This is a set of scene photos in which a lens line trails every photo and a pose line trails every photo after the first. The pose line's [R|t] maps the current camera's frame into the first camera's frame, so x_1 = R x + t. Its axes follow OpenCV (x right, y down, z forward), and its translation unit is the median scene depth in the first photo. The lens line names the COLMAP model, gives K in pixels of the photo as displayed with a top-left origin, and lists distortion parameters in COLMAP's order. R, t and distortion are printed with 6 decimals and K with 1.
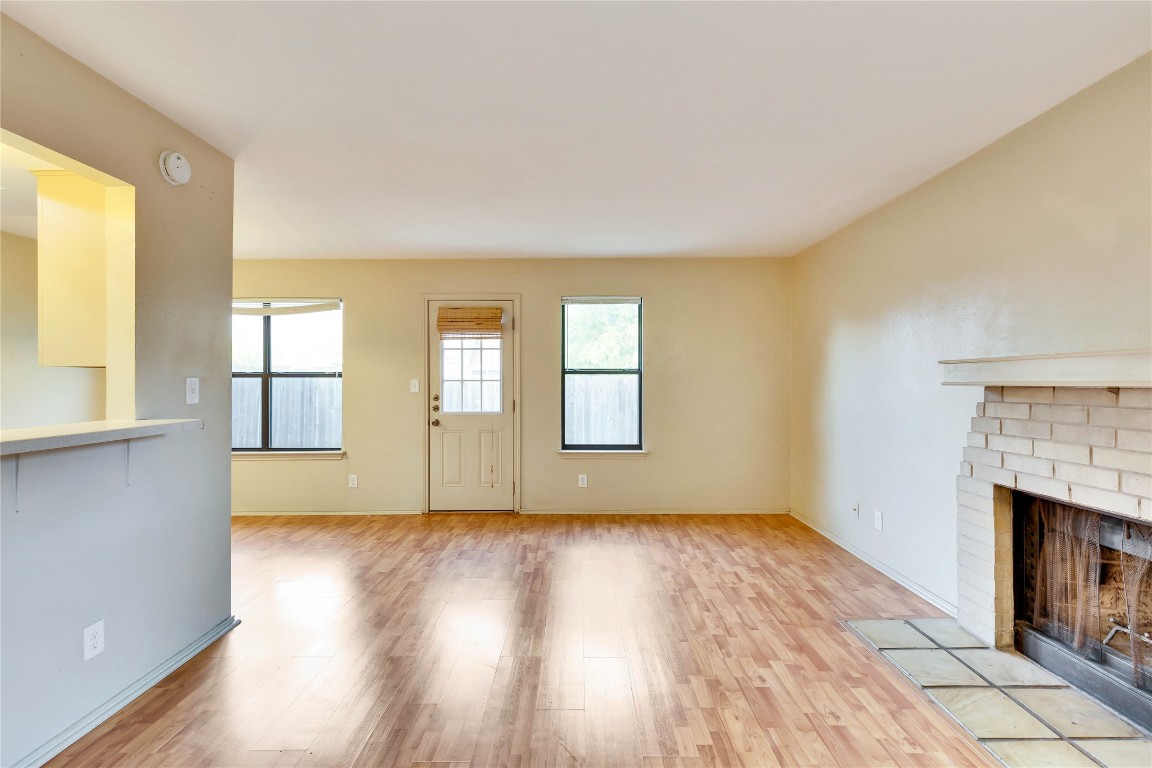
lens RADIAL K [[521.9, 0, 584.6], [0, 521.9, 381.5], [0, 0, 1]] dist [0.009640, -0.000990]
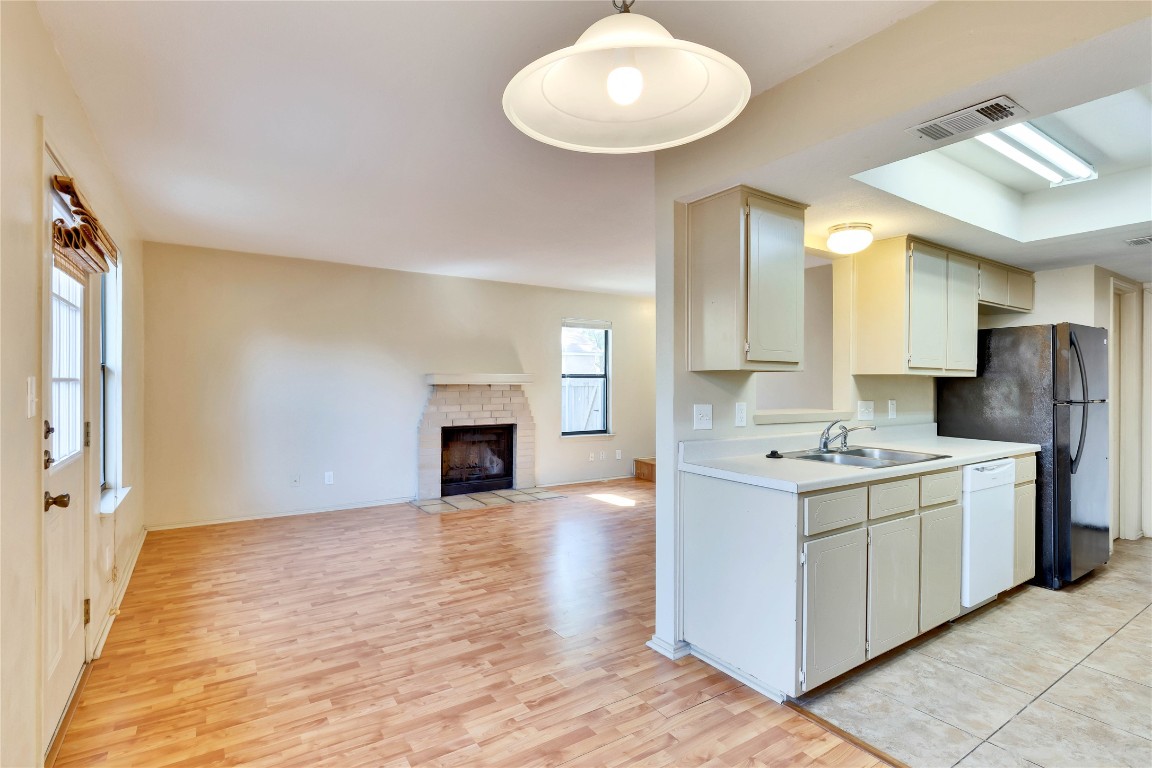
lens RADIAL K [[545.6, 0, 569.4], [0, 545.6, 382.6], [0, 0, 1]] dist [-0.000326, 0.001248]
pose [[-0.532903, -0.000133, 0.846176, -1.321455], [-0.003113, 0.999994, -0.001804, 0.003178], [-0.846170, -0.003596, -0.532900, 1.541935]]
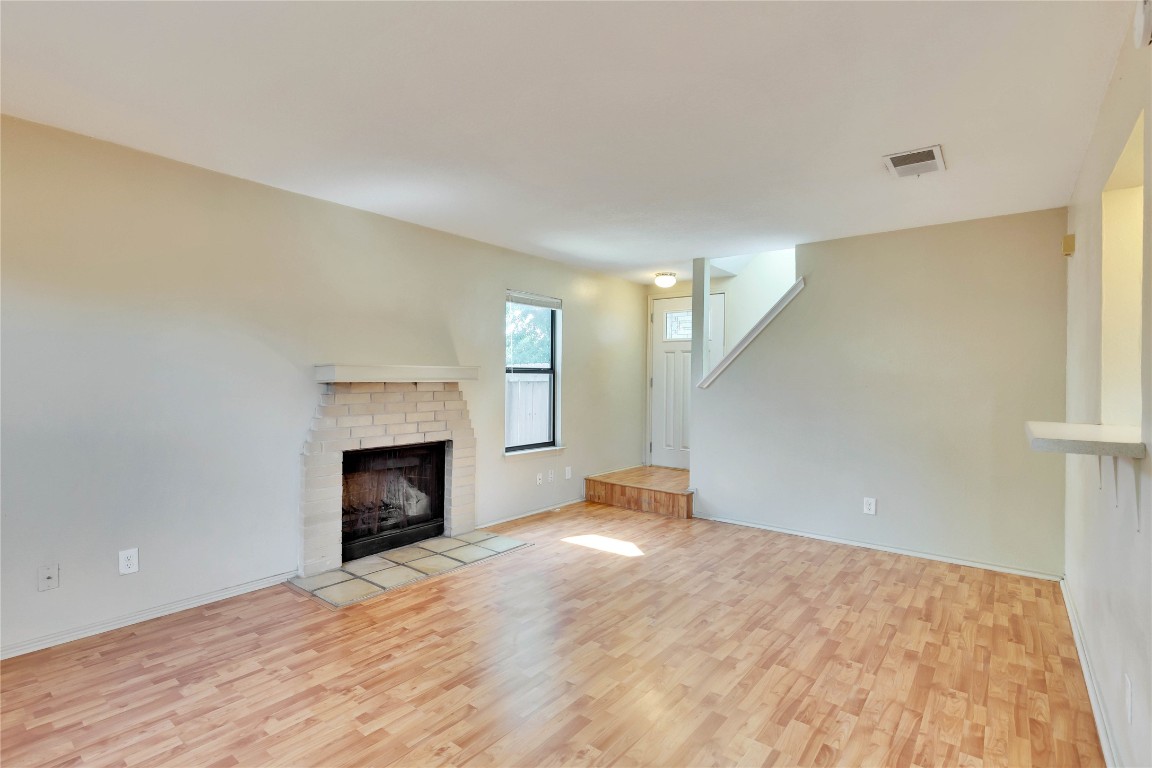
lens RADIAL K [[545.6, 0, 570.3], [0, 545.6, 380.3], [0, 0, 1]] dist [-0.000326, 0.001248]
pose [[-0.769459, -0.004780, 0.638678, -0.538769], [-0.005146, 0.999986, 0.001283, -0.001213], [-0.638675, -0.002299, -0.769473, 1.489751]]
